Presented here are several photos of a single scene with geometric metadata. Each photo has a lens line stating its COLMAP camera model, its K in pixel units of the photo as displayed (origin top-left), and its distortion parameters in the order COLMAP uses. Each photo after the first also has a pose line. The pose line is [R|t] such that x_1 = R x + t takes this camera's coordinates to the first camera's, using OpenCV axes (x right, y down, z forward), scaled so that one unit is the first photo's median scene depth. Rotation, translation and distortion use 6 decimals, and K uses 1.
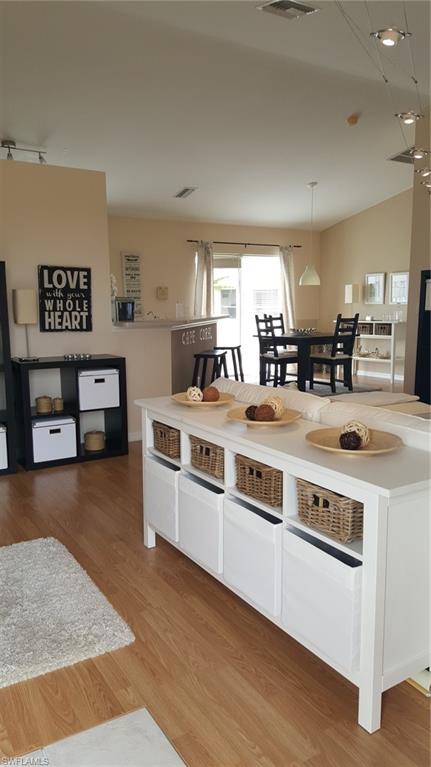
lens RADIAL K [[574.3, 0, 216.4], [0, 574.3, 386.9], [0, 0, 1]] dist [0.179770, -0.315934]
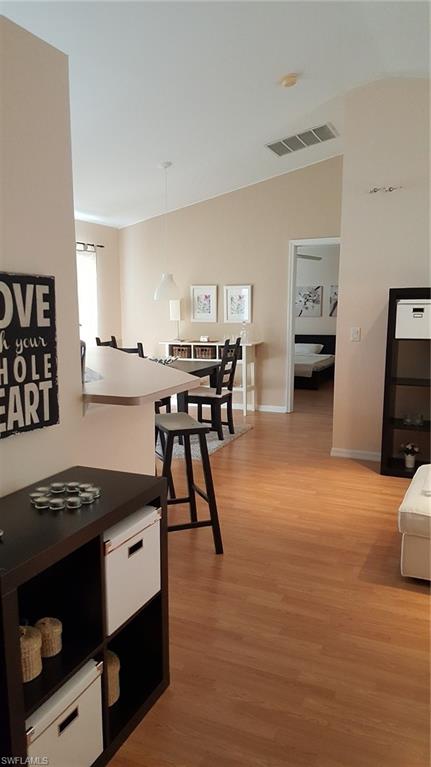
lens RADIAL K [[574.3, 0, 216.4], [0, 574.3, 386.9], [0, 0, 1]] dist [0.179770, -0.315934]
pose [[0.826014, -0.079220, 0.558055, -0.362517], [0.081350, 0.996463, 0.021043, -0.124702], [-0.557748, 0.028016, 0.829537, 0.588491]]
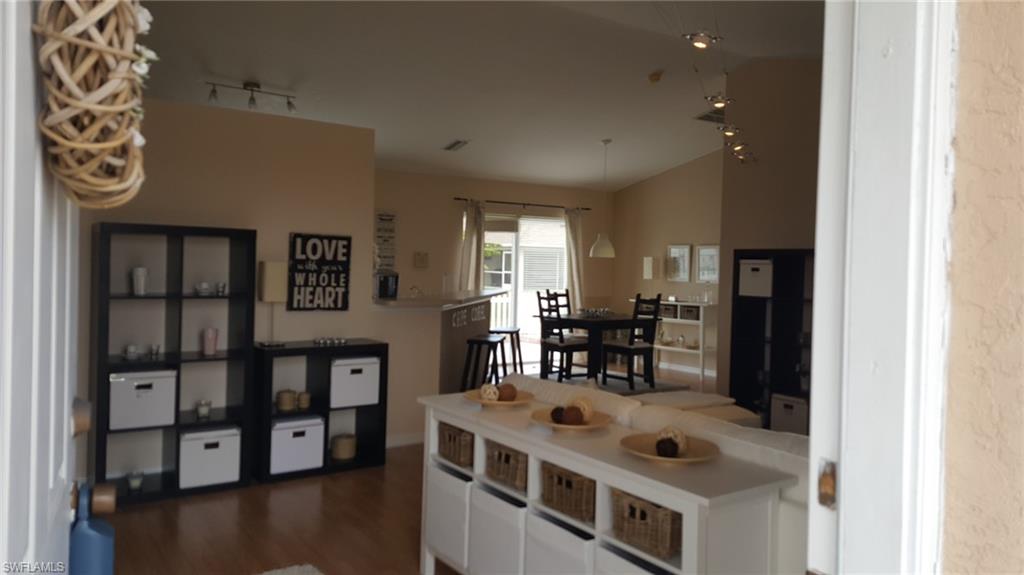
lens RADIAL K [[766.8, 0, 519.3], [0, 766.8, 267.6], [0, 0, 1]] dist [0.179770, -0.315934]
pose [[0.997548, 0.030299, 0.063084, -0.042399], [-0.021181, 0.989856, -0.140489, -0.006711], [-0.066701, 0.138808, 0.988070, -0.121487]]
